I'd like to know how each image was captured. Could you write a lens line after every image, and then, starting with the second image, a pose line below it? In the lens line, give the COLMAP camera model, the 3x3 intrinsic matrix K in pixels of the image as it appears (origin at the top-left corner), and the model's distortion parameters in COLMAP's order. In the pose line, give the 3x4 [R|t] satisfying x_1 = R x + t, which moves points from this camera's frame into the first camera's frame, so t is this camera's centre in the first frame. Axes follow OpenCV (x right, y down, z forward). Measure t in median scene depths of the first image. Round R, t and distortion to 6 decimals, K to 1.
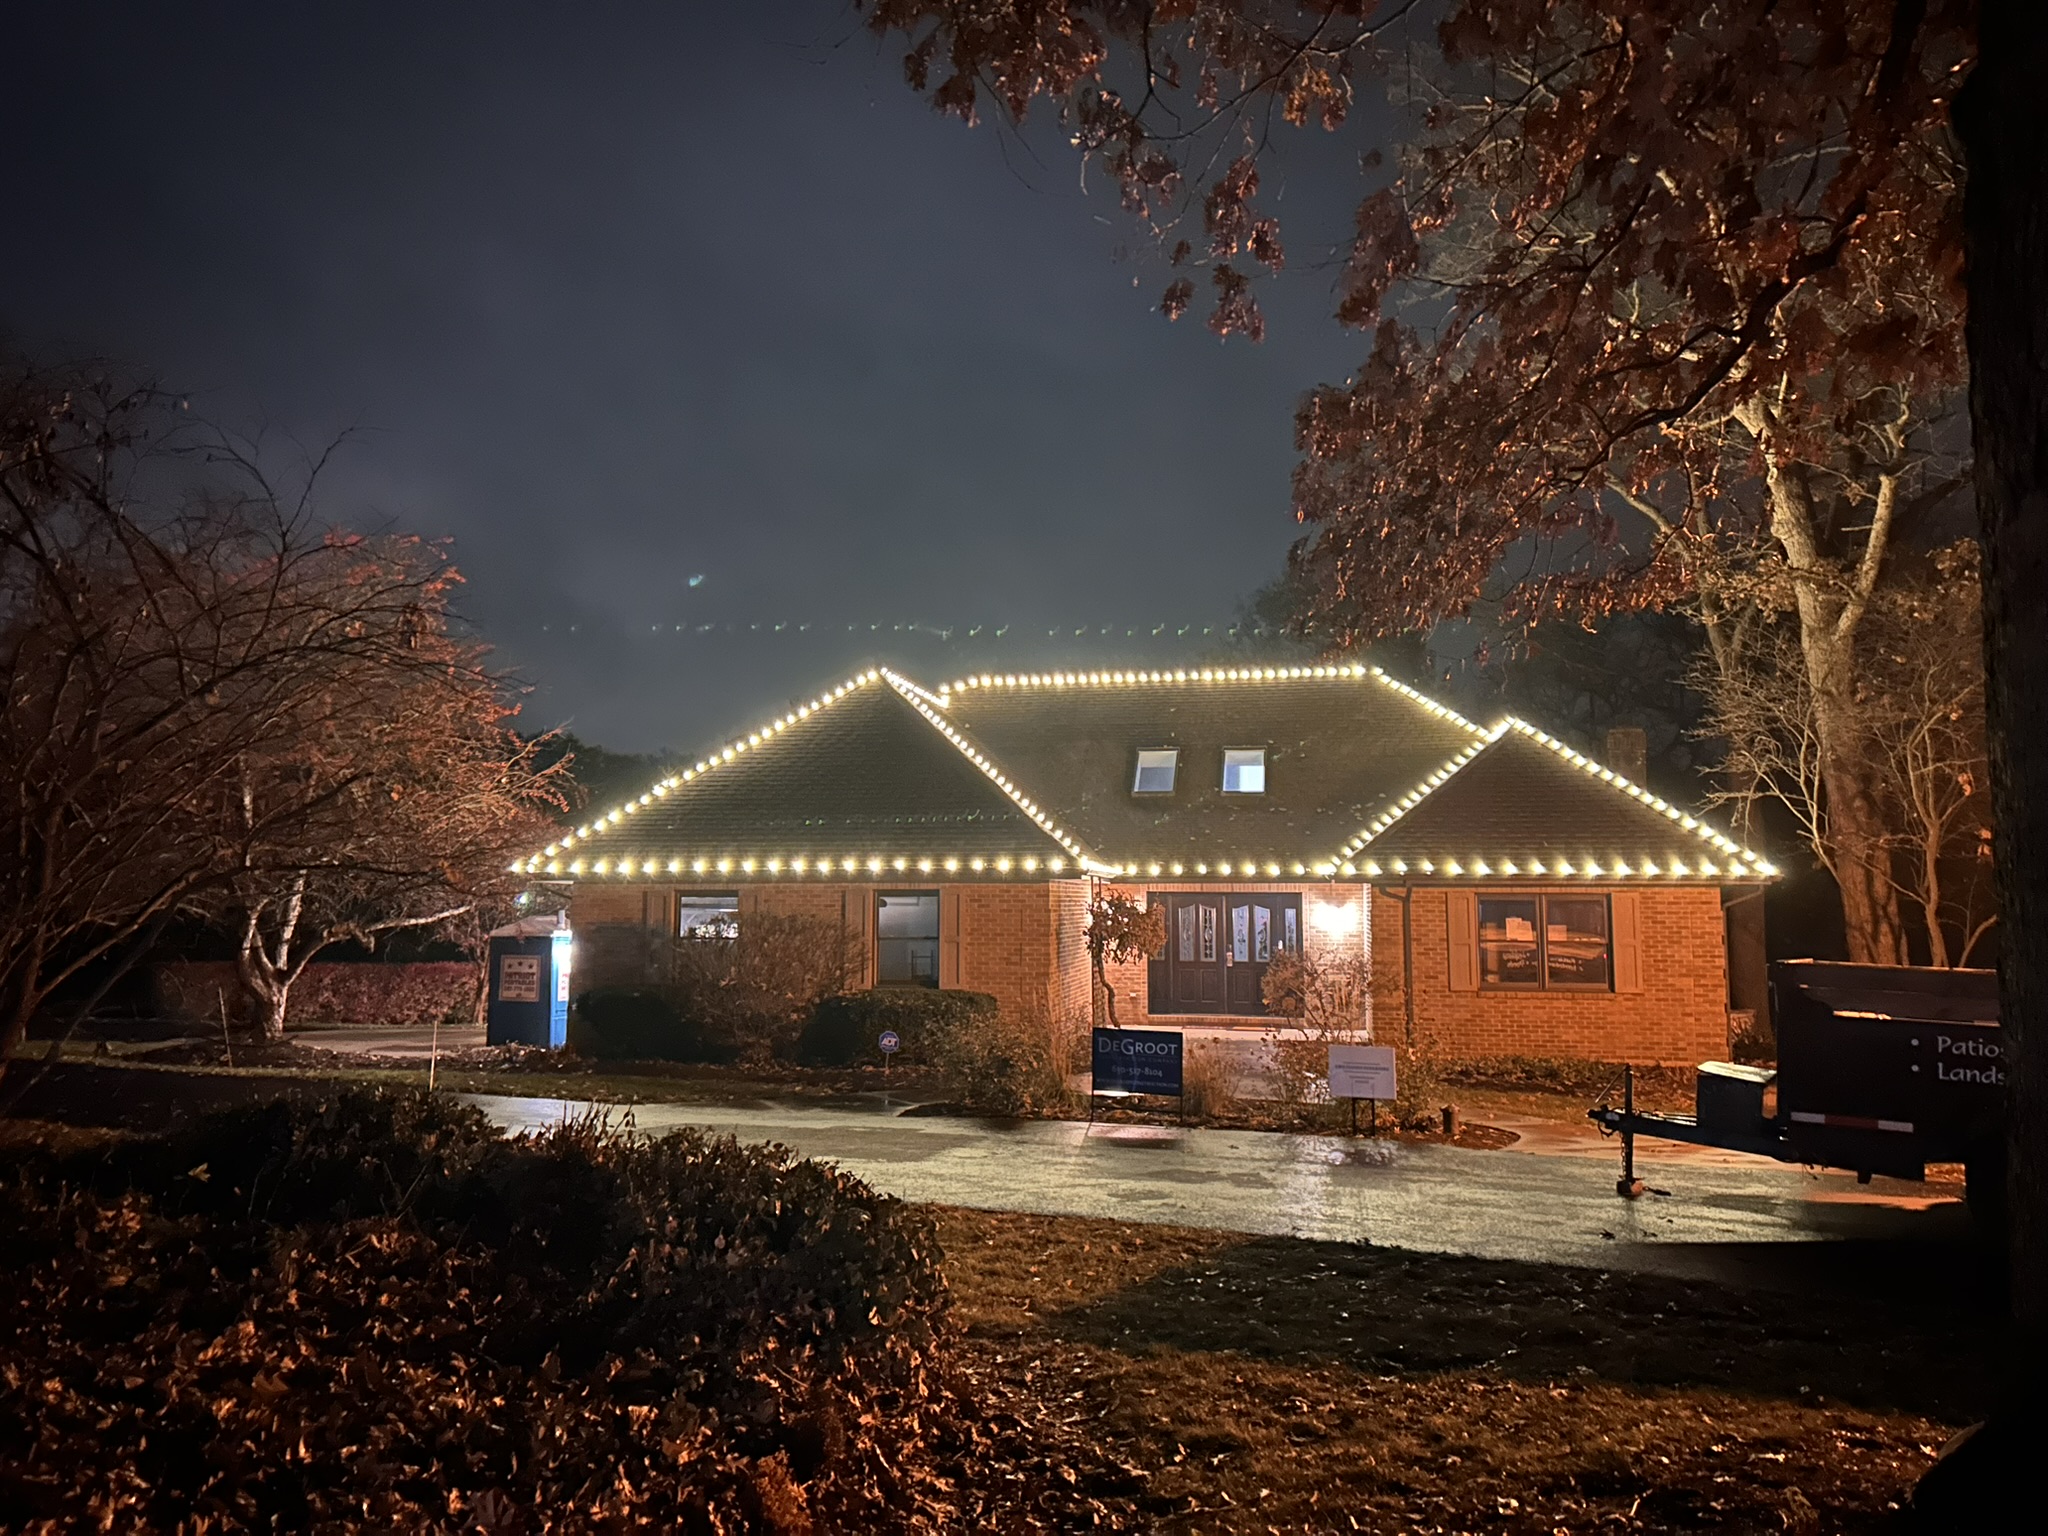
lens RADIAL K [[1560.7, 0, 1029.4], [0, 1560.7, 728.5], [0, 0, 1]] dist [0.128468, -0.343508]
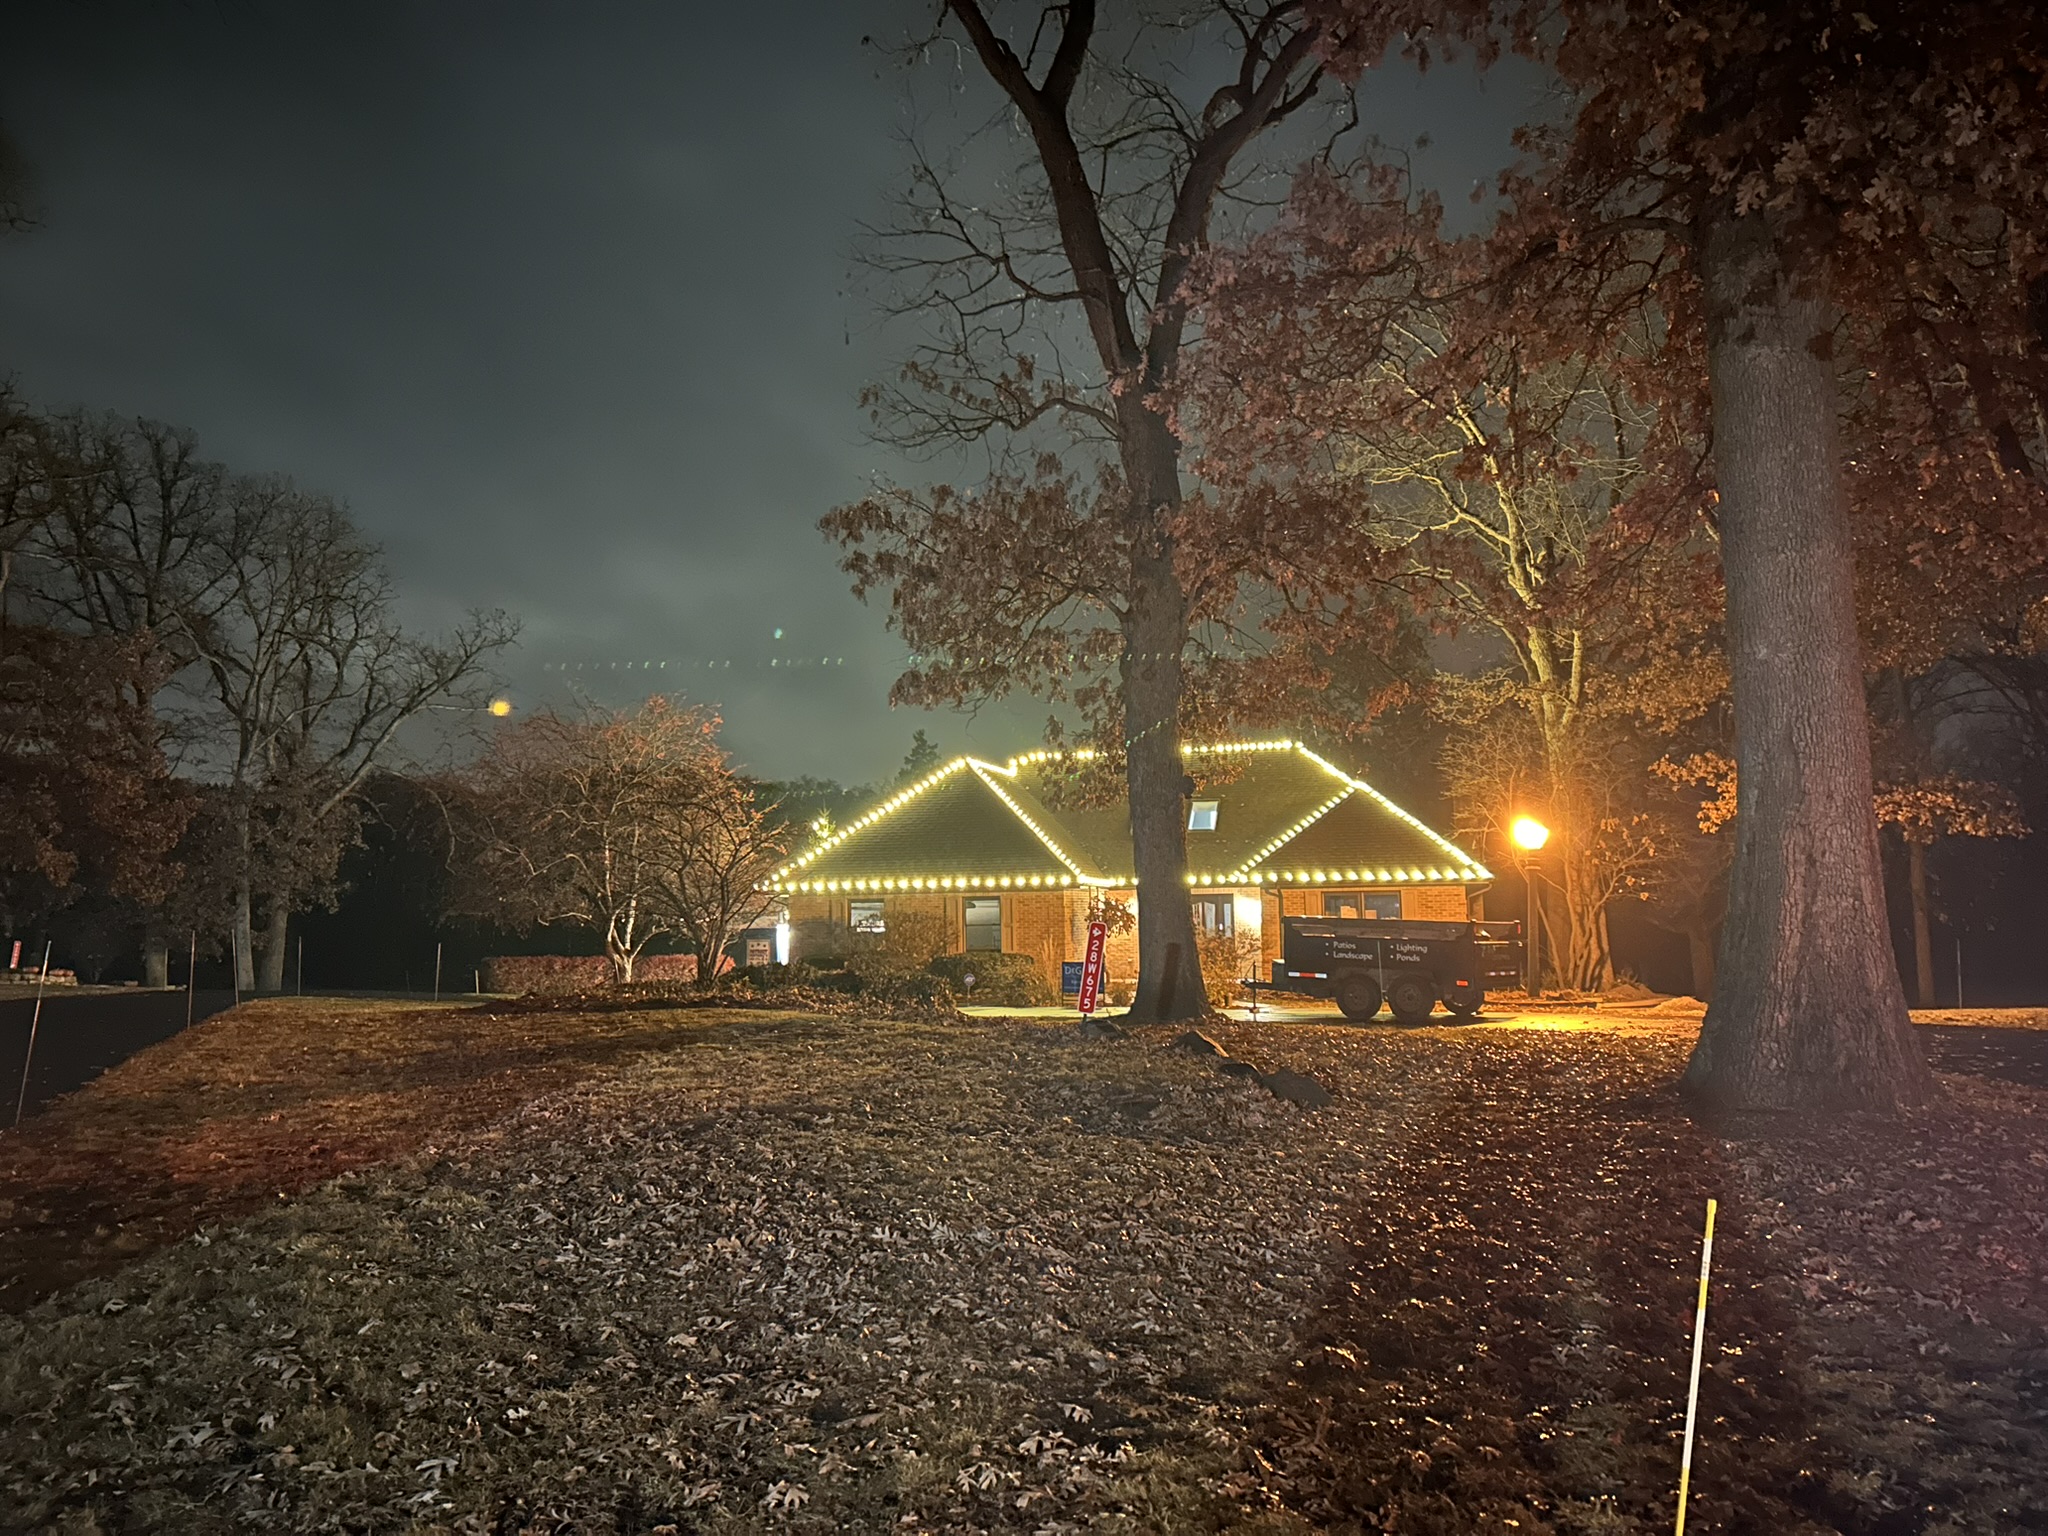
lens RADIAL K [[1544.0, 0, 1019.5], [0, 1544.0, 749.5], [0, 0, 1]] dist [0.105660, -0.148005]
pose [[0.996169, -0.028301, -0.082748, 0.104843], [0.028793, 0.999574, 0.004764, -0.062445], [0.082578, -0.007128, 0.996559, -0.659501]]
